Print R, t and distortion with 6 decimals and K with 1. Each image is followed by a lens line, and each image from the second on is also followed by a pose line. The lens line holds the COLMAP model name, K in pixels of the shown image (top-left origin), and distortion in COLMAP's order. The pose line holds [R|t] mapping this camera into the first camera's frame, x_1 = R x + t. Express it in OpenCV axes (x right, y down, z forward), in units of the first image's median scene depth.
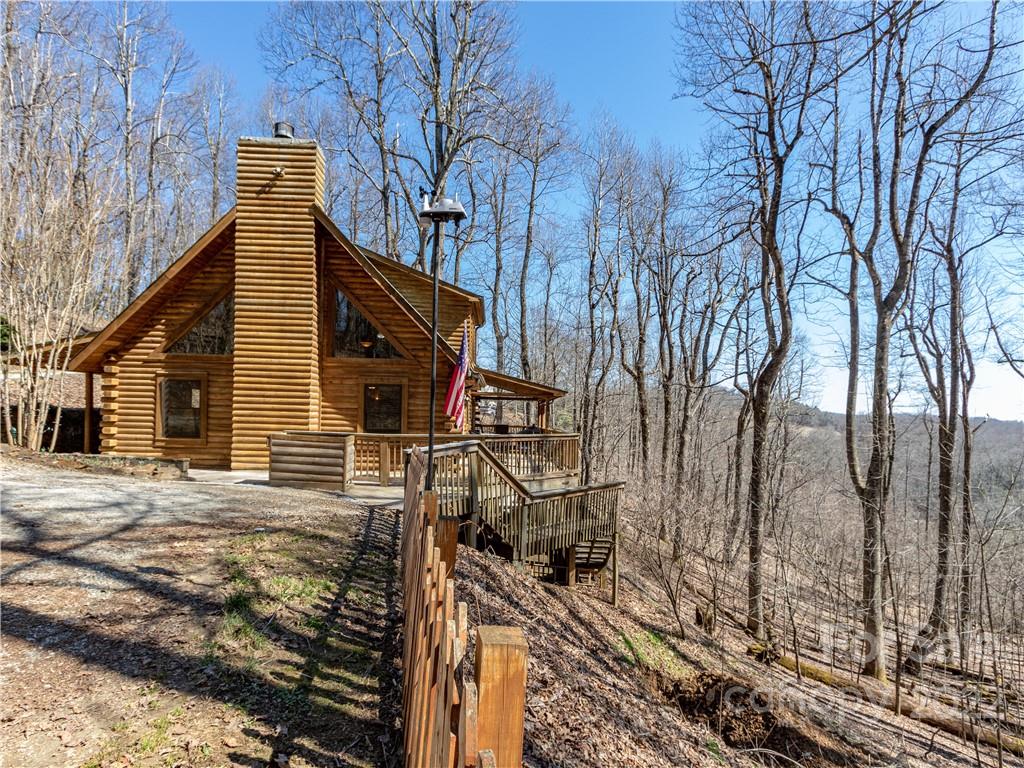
lens RADIAL K [[461.5, 0, 511.3], [0, 461.5, 385.6], [0, 0, 1]] dist [0.002815, 0.000975]
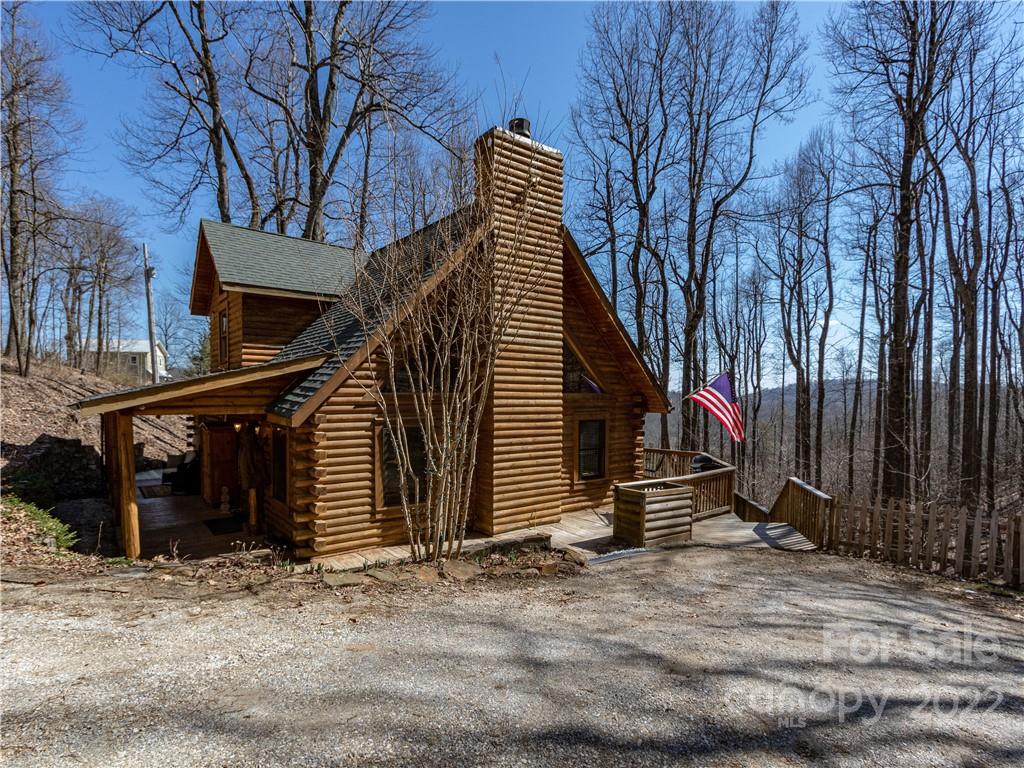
lens RADIAL K [[461.5, 0, 511.4], [0, 461.5, 385.8], [0, 0, 1]] dist [0.002815, 0.000975]
pose [[0.855724, -0.007890, 0.517373, -0.961366], [-0.011962, 0.999315, 0.035025, -0.110021], [-0.517295, -0.036161, 0.855043, 0.271477]]
